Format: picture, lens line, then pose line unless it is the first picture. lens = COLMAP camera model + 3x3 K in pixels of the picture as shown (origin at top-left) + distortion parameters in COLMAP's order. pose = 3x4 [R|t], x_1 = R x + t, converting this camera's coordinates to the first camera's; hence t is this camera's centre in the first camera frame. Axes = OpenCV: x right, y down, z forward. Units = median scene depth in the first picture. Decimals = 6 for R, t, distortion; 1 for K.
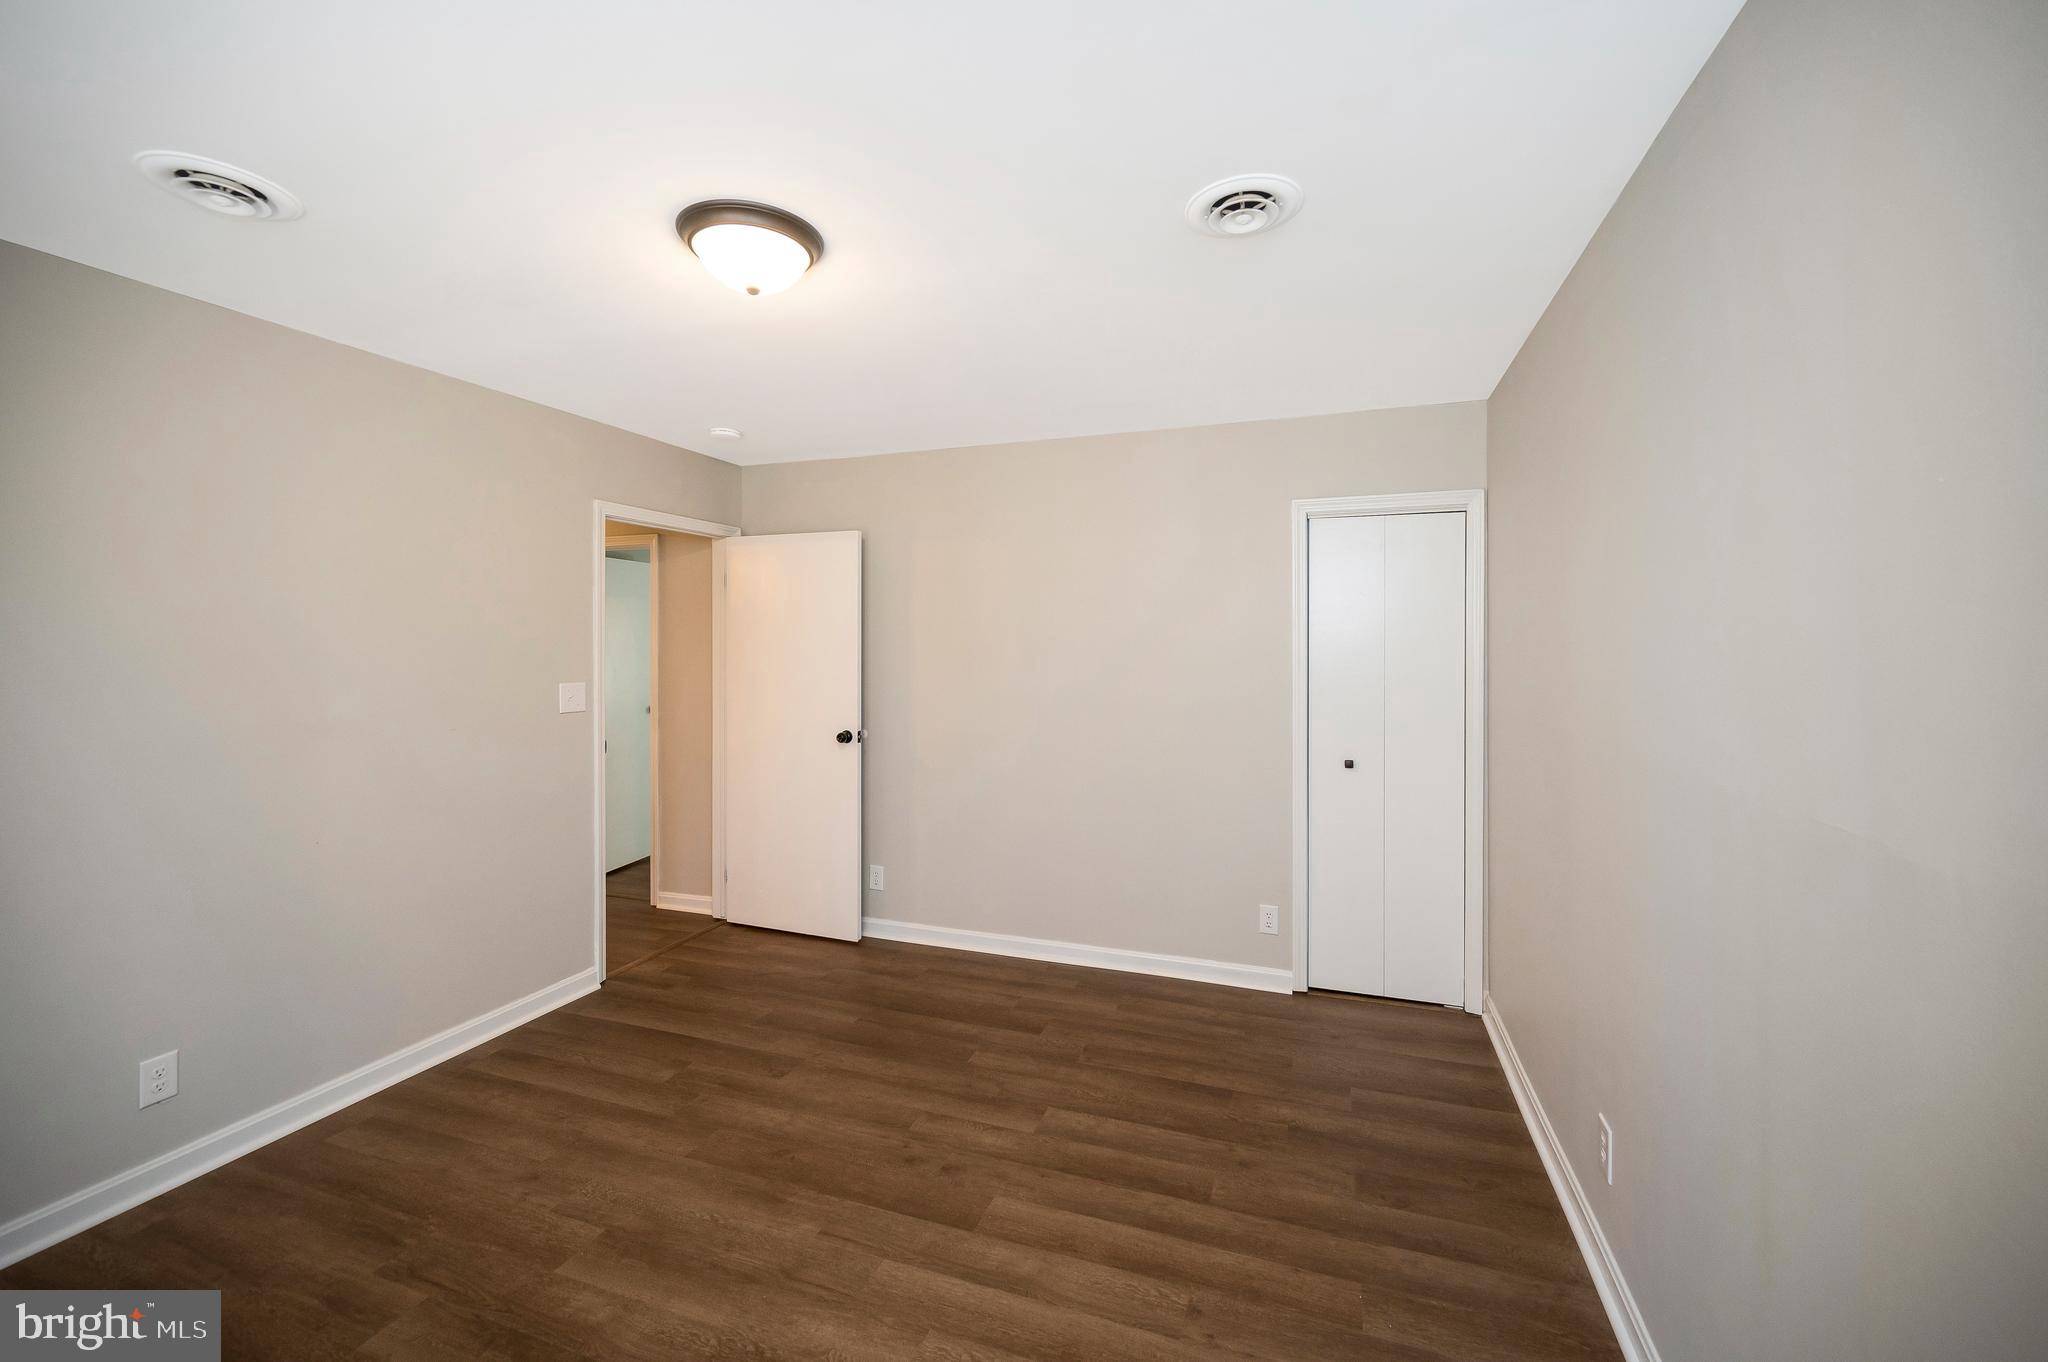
lens RADIAL K [[818.2, 0, 1023.4], [0, 818.2, 647.9], [0, 0, 1]] dist [0.000392, -0.000001]
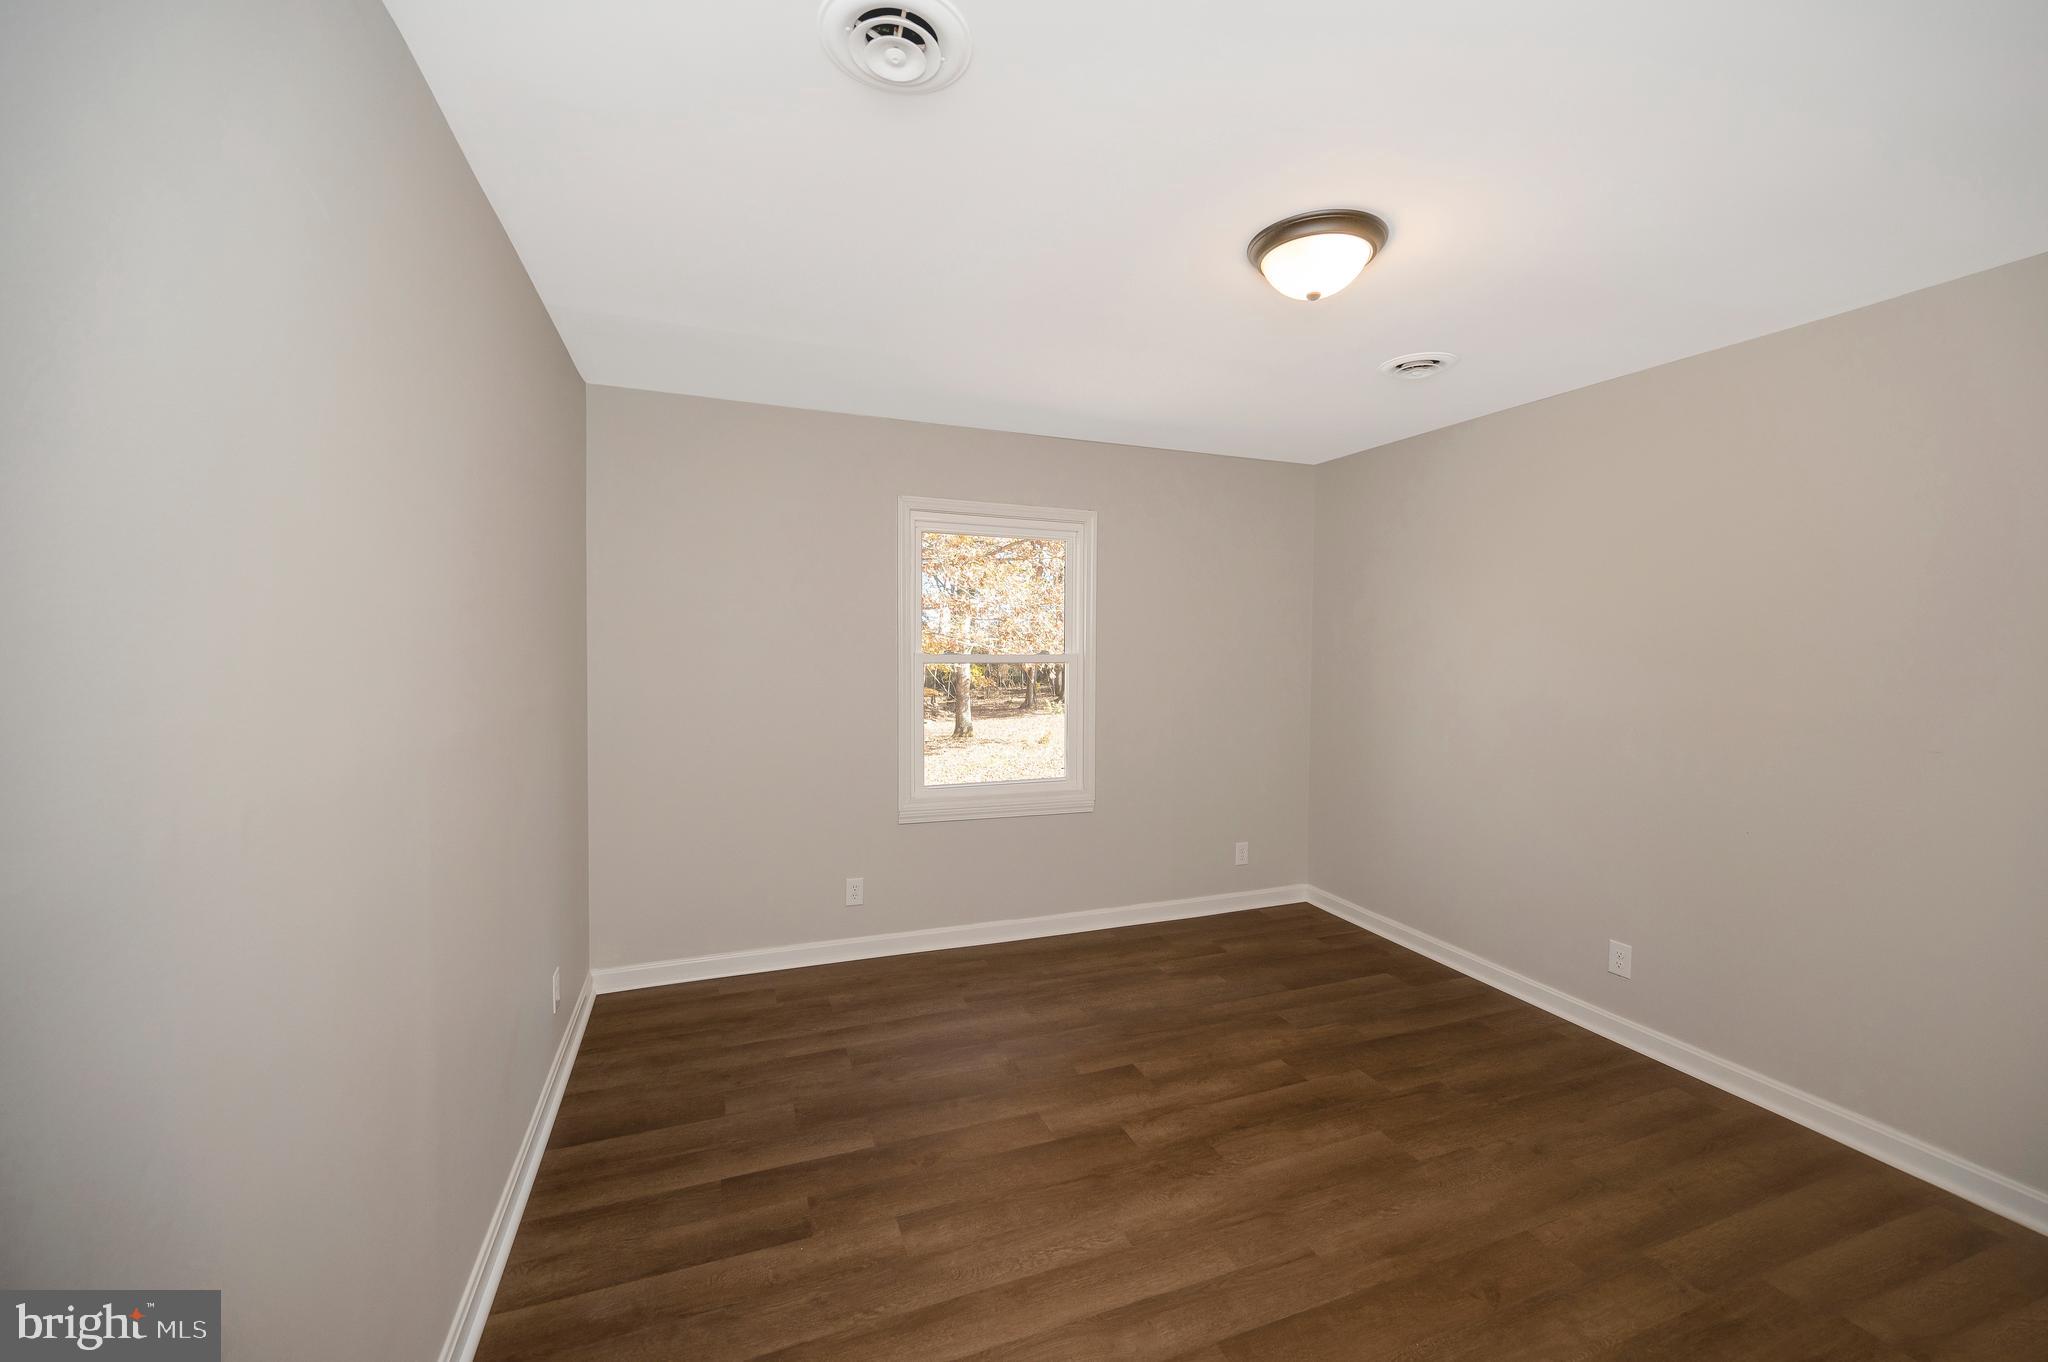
lens RADIAL K [[818.2, 0, 1023.4], [0, 818.2, 647.9], [0, 0, 1]] dist [0.000392, -0.000001]
pose [[-0.758963, -0.005946, -0.651107, 0.615227], [-0.009590, 0.999952, 0.002047, 0.023077], [0.651064, 0.007798, -0.758983, 1.483941]]
